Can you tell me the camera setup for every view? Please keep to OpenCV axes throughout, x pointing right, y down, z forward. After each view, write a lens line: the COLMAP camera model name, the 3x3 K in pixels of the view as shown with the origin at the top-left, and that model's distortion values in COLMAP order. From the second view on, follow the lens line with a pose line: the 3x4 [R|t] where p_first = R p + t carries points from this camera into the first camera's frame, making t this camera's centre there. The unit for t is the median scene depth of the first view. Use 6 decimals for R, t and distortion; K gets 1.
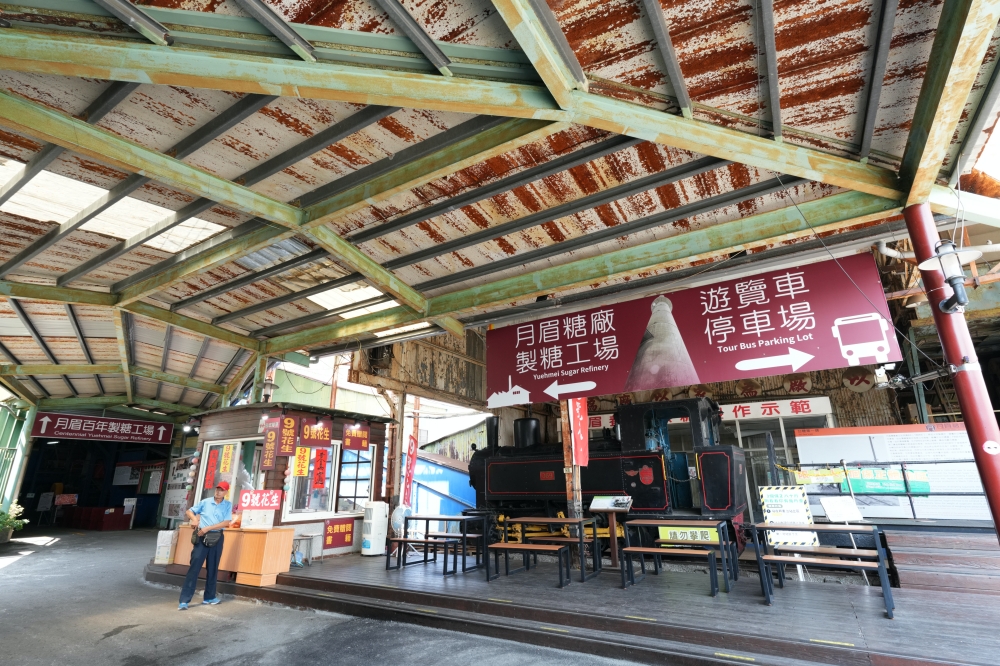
lens RADIAL K [[497.3, 0, 505.3], [0, 497.3, 330.5], [0, 0, 1]] dist [-0.003747, -0.000029]
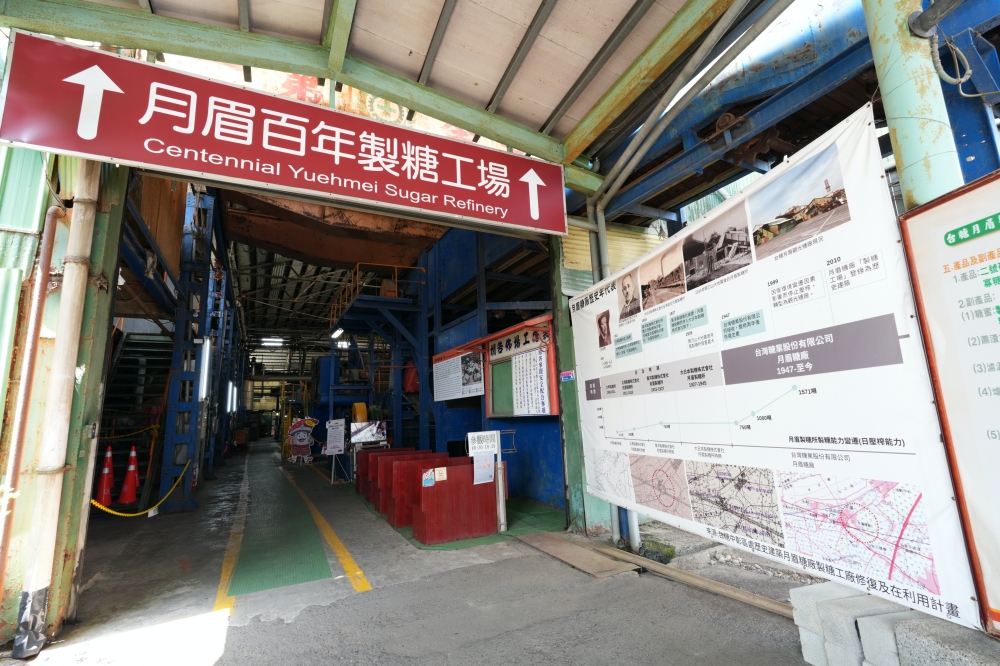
lens RADIAL K [[462.3, 0, 496.7], [0, 462.3, 331.1], [0, 0, 1]] dist [-0.000411, -0.000066]
pose [[0.857928, -0.118732, -0.499862, -0.565201], [0.185569, 0.978862, 0.085989, 0.240907], [0.479086, -0.166531, 0.861826, 0.726490]]
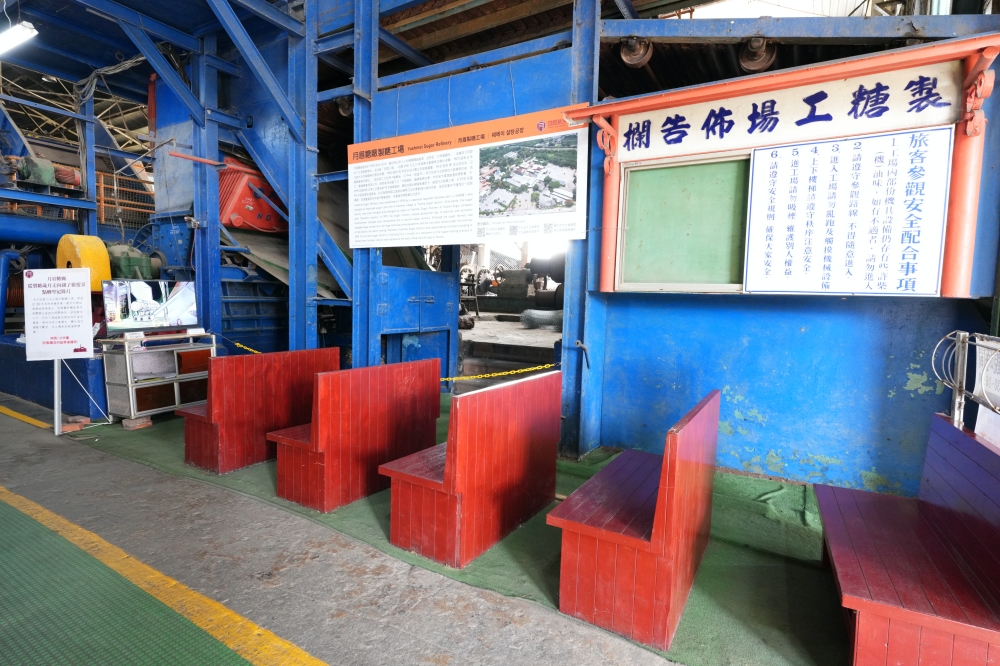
lens RADIAL K [[497.3, 0, 501.1], [0, 497.3, 334.8], [0, 0, 1]] dist [-0.003747, -0.000029]
pose [[0.998770, 0.031548, 0.038256, -0.808124], [-0.043566, 0.926754, 0.373135, 0.289523], [-0.023683, -0.374343, 0.926988, 0.862878]]
